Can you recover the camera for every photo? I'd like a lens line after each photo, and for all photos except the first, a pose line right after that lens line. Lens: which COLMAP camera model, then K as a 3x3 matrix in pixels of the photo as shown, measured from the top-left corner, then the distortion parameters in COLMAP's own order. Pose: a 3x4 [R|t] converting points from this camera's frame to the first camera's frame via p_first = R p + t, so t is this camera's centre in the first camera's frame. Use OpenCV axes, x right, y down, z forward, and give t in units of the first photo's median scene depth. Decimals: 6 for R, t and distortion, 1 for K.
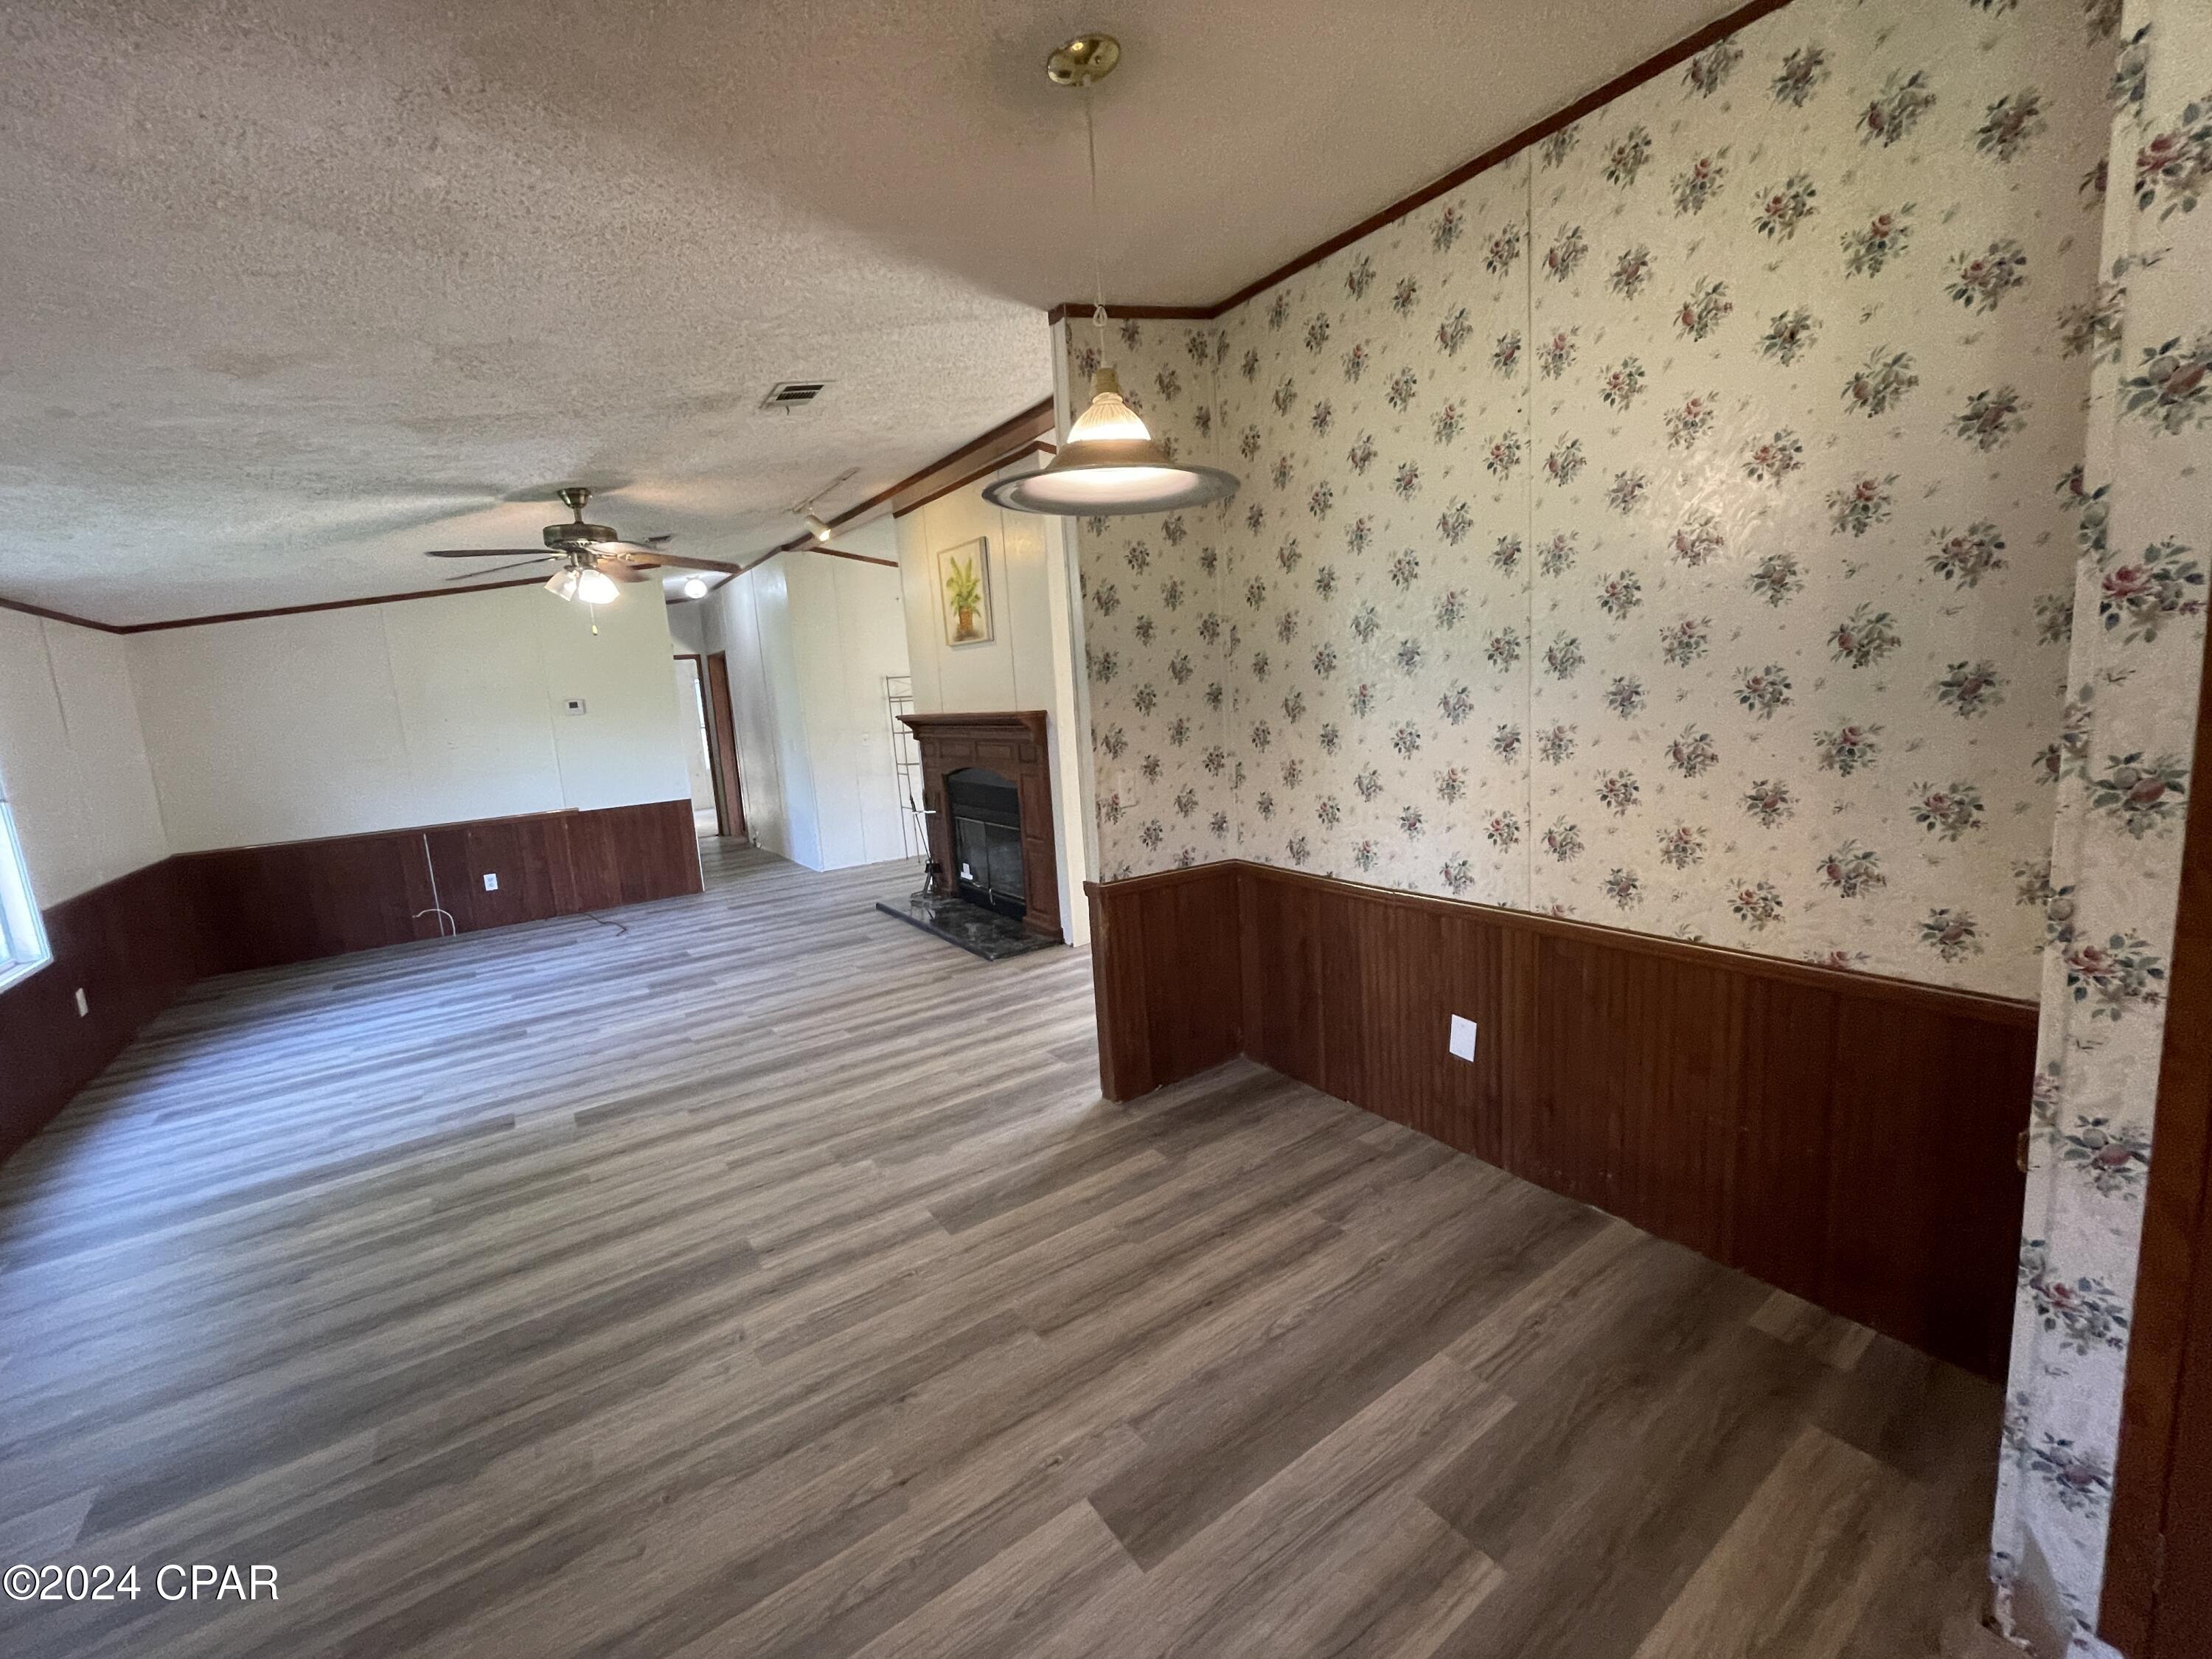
lens RADIAL K [[896.1, 0, 1101.6], [0, 896.1, 823.7], [0, 0, 1]] dist [-0.003547, 0.001402]
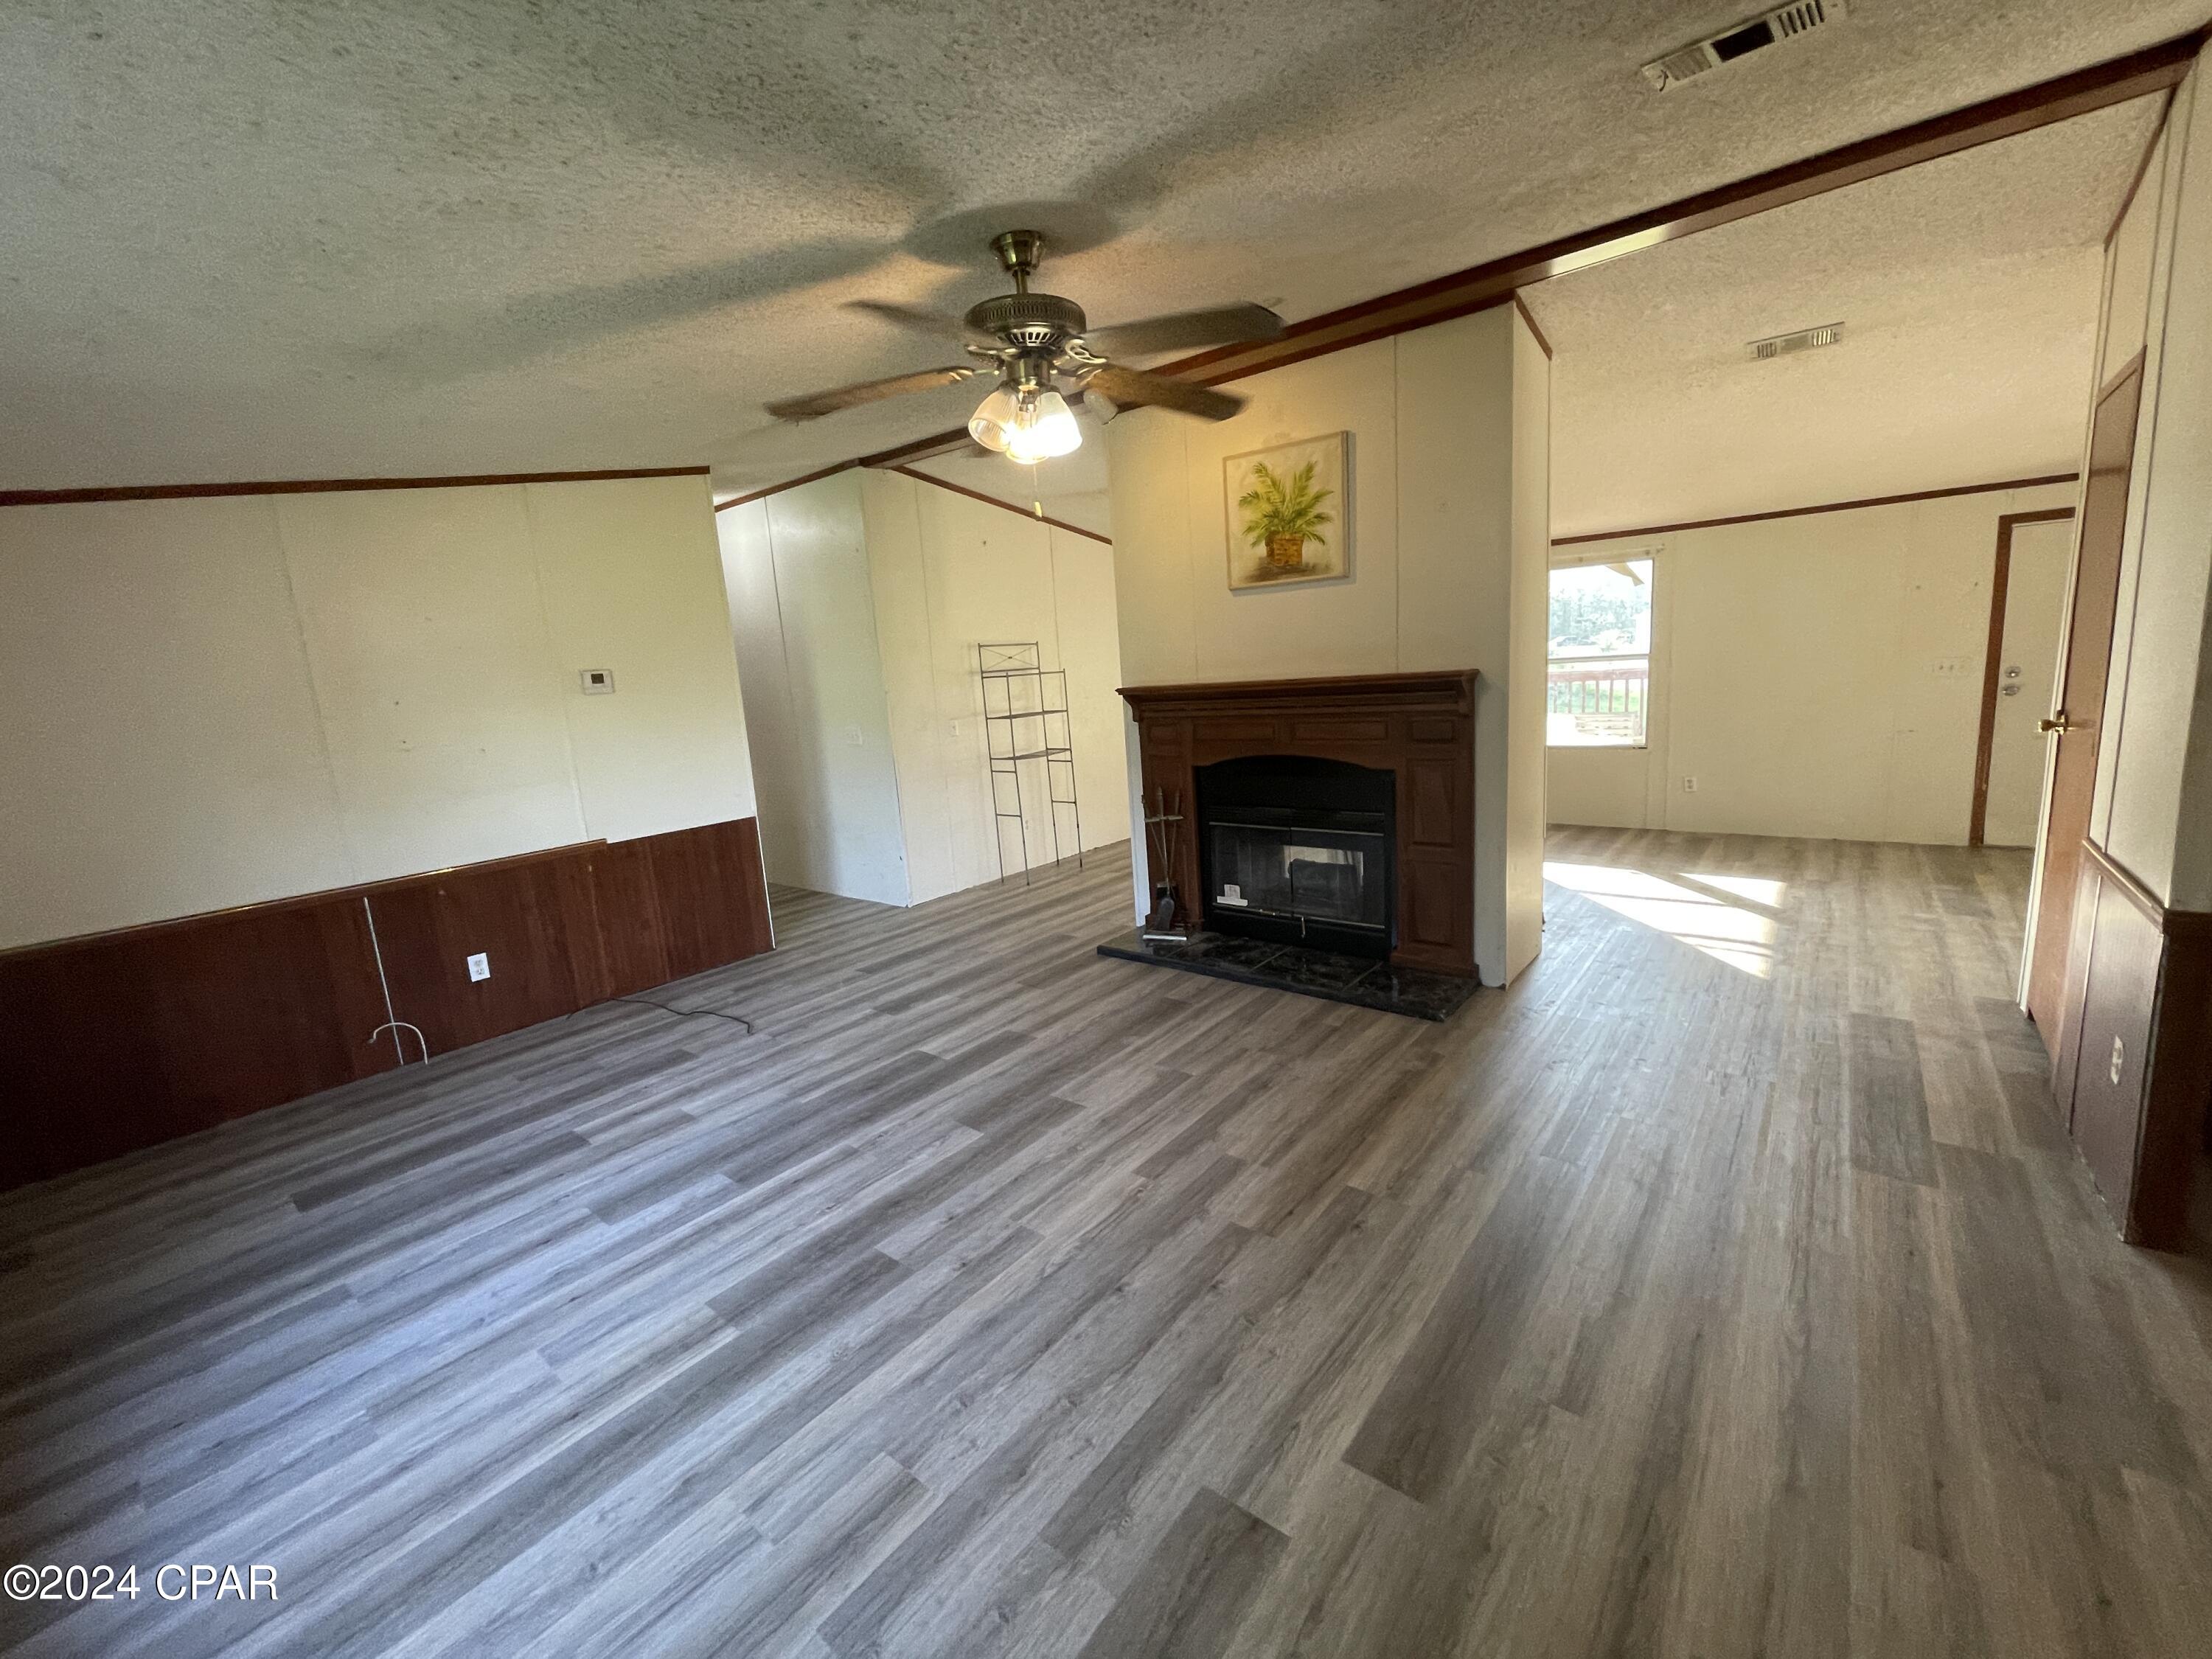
lens RADIAL K [[896.1, 0, 1101.6], [0, 896.1, 823.7], [0, 0, 1]] dist [-0.003547, 0.001402]
pose [[0.961424, -0.049769, 0.270530, -0.589314], [0.048886, 0.998754, 0.010005, -0.024484], [-0.270691, 0.003606, 0.962660, 0.401786]]
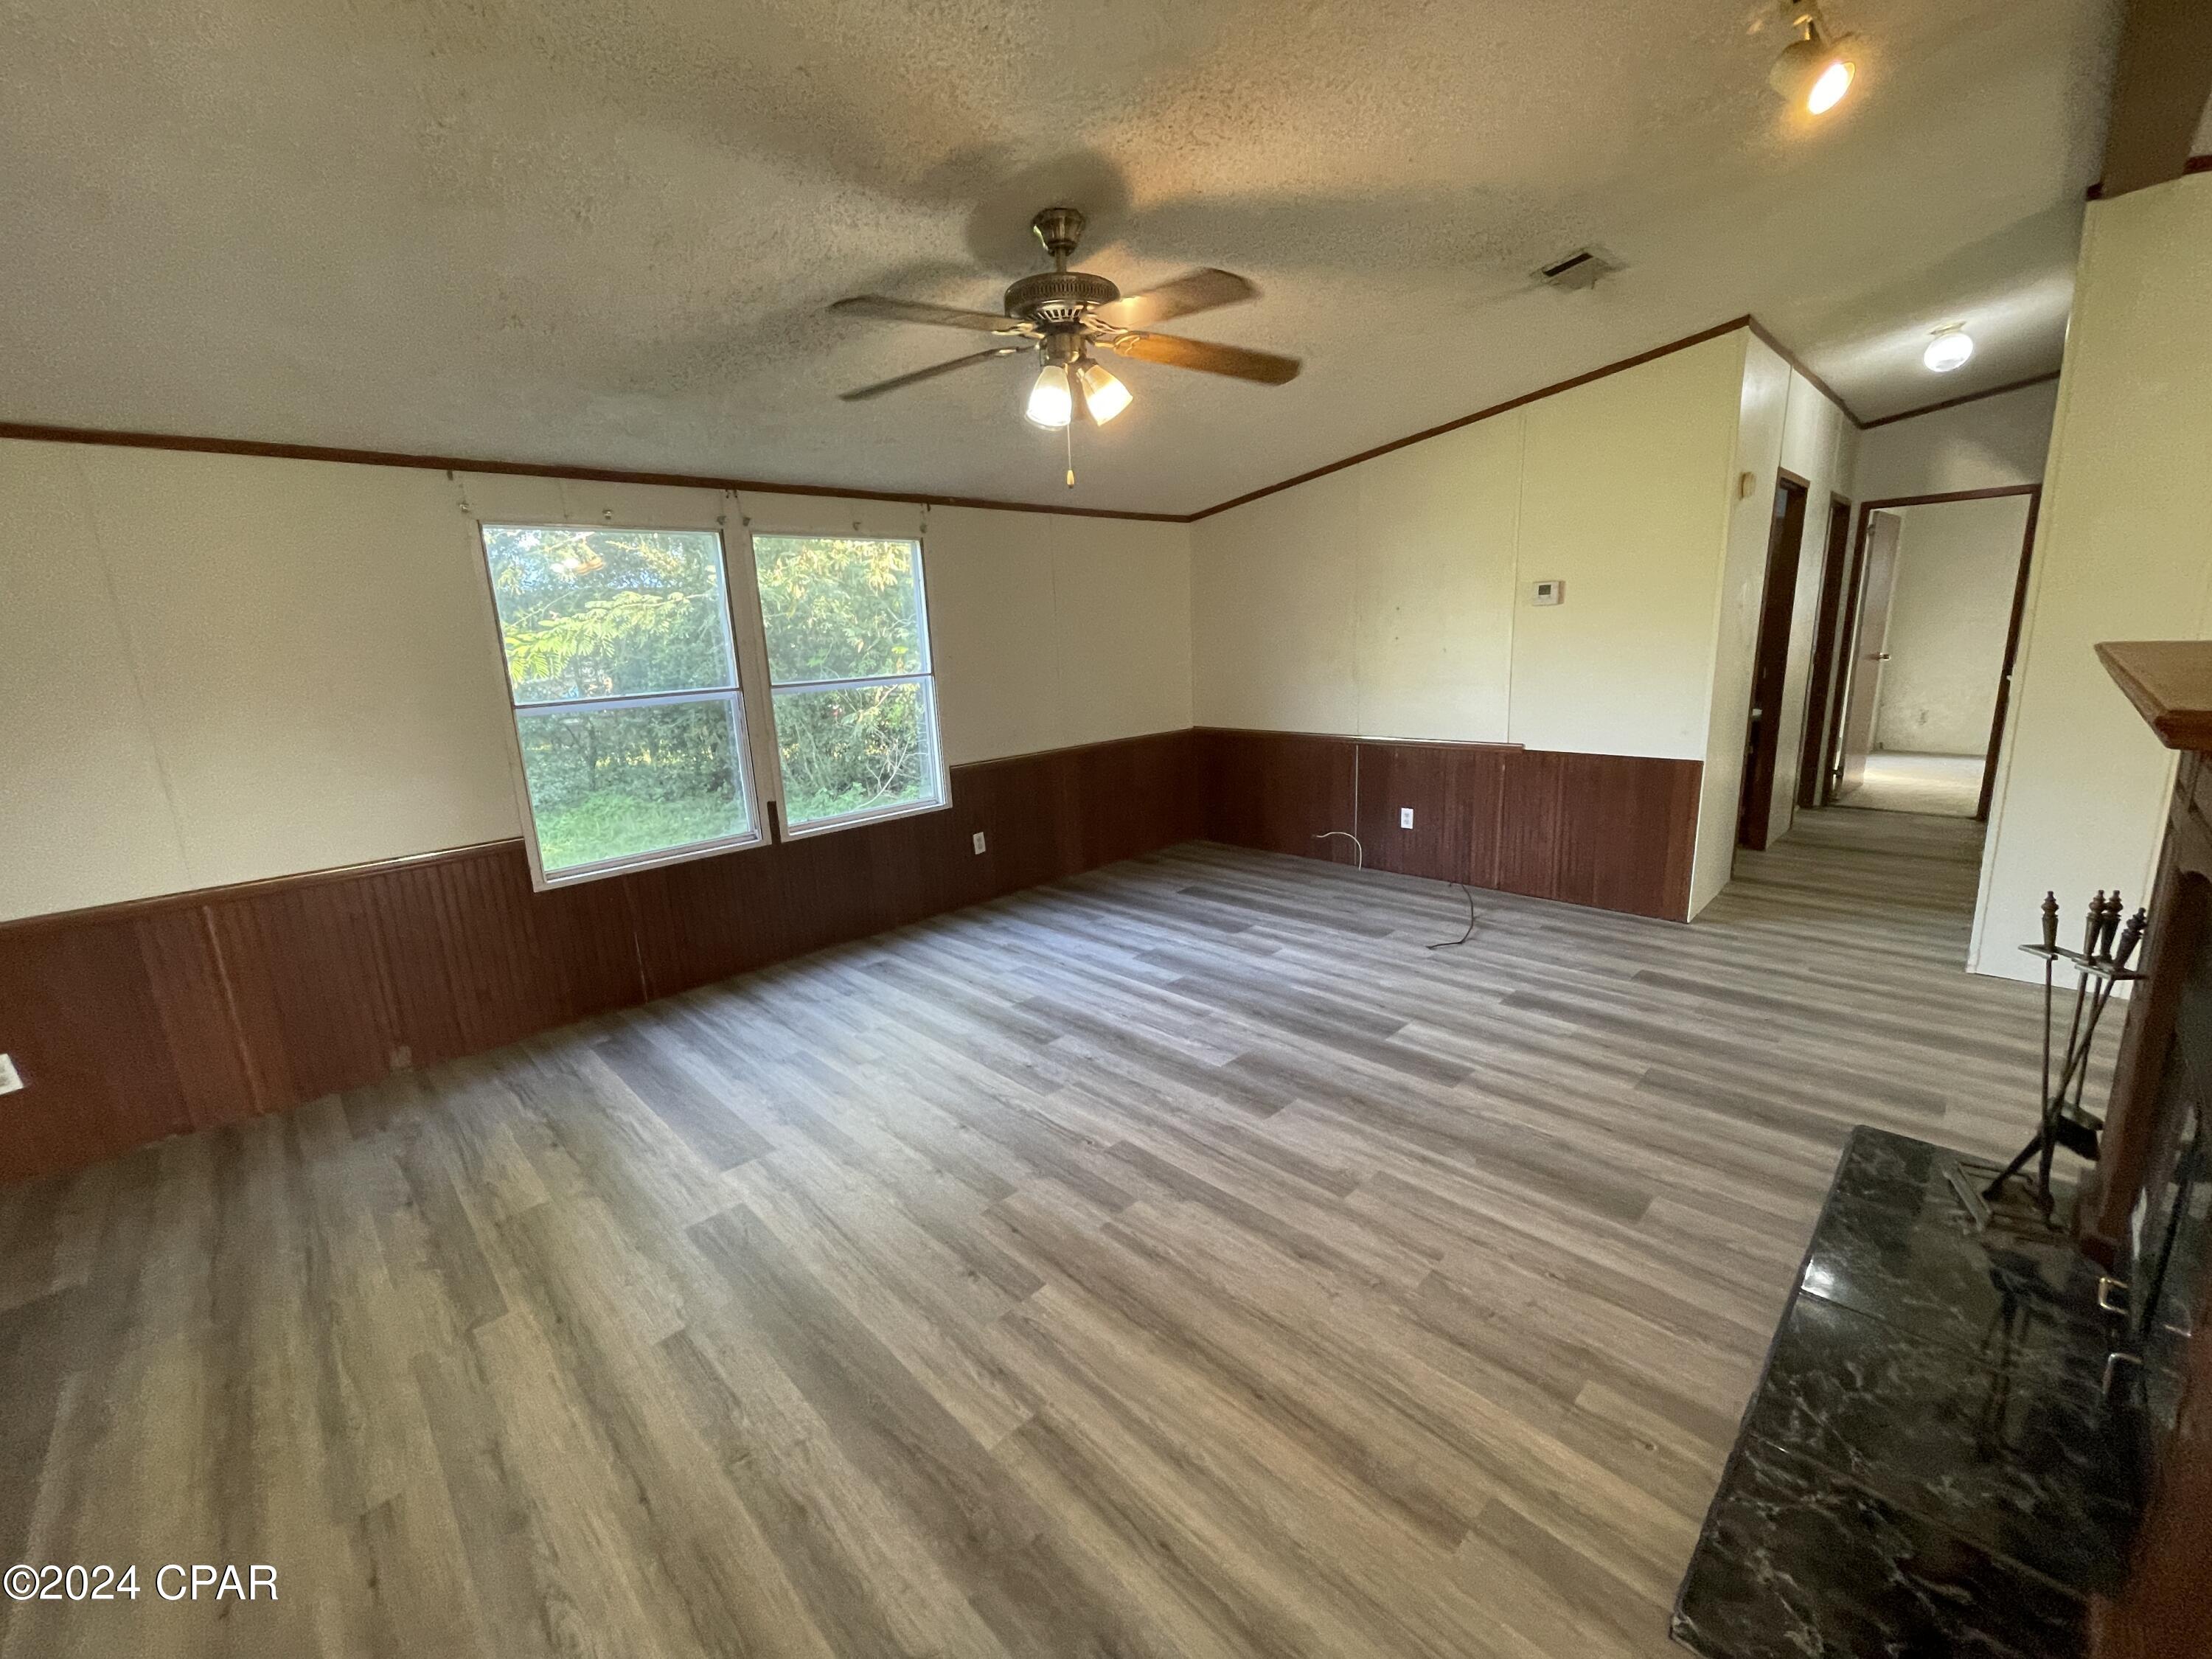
lens RADIAL K [[896.1, 0, 1101.6], [0, 896.1, 823.7], [0, 0, 1]] dist [-0.003547, 0.001402]
pose [[0.163050, 0.262445, -0.951072, 0.038387], [-0.120659, 0.962040, 0.244786, -0.124524], [0.979212, 0.074843, 0.188527, 0.796454]]
